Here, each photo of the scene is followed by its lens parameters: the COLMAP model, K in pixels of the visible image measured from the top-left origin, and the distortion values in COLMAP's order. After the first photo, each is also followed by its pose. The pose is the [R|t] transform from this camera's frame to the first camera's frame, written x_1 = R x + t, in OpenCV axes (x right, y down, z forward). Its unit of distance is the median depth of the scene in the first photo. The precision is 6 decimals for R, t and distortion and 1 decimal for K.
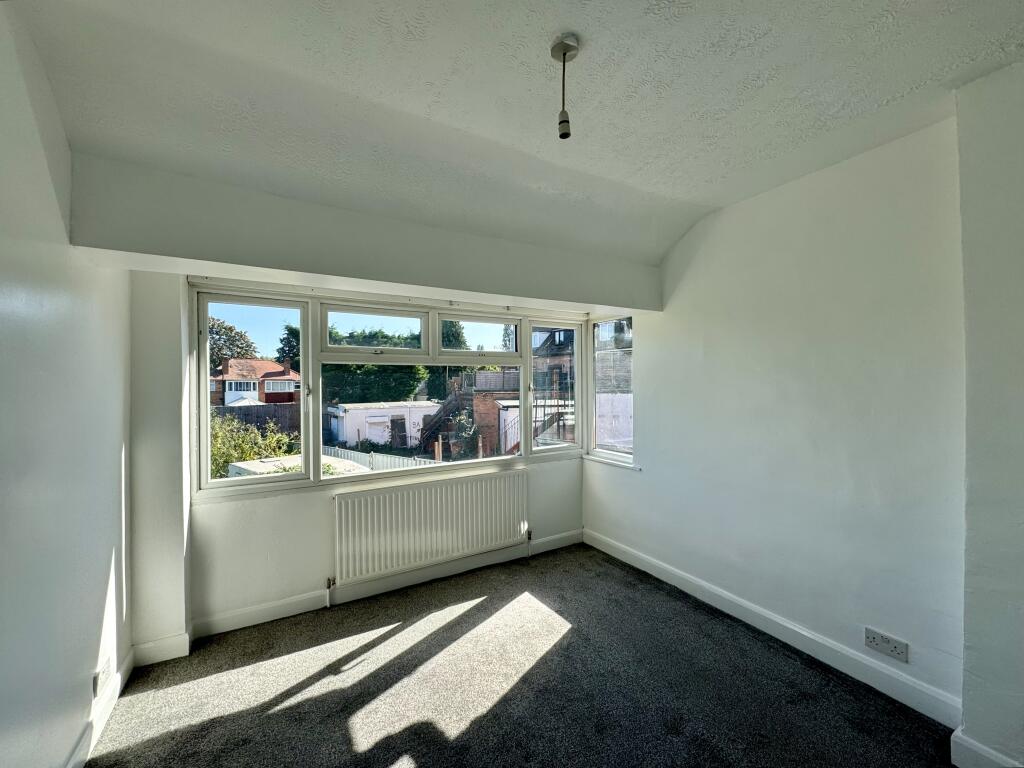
lens RADIAL K [[416.6, 0, 512.0], [0, 416.6, 384.0], [0, 0, 1]] dist [-0.001268, 0.000222]
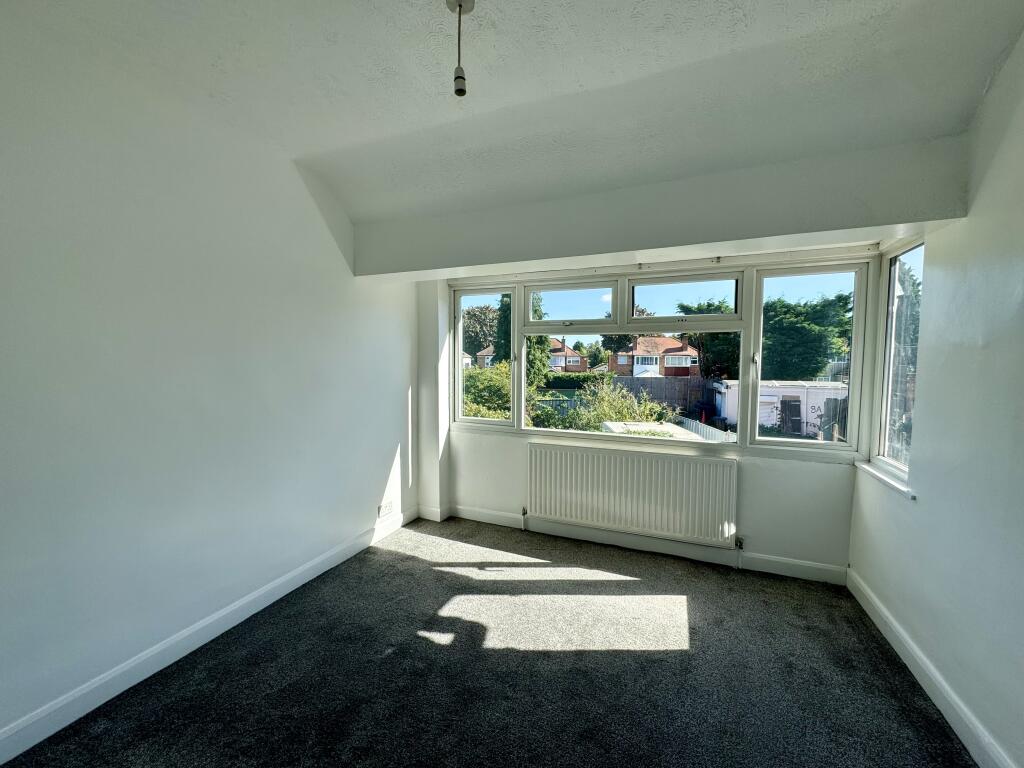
lens RADIAL K [[409.5, 0, 512.0], [0, 409.5, 384.0], [0, 0, 1]] dist [-0.002370, -0.000020]
pose [[0.604109, 0.058950, -0.794718, 0.444830], [-0.012082, 0.997823, 0.064832, 0.014109], [0.796810, -0.029564, 0.603506, 0.213832]]
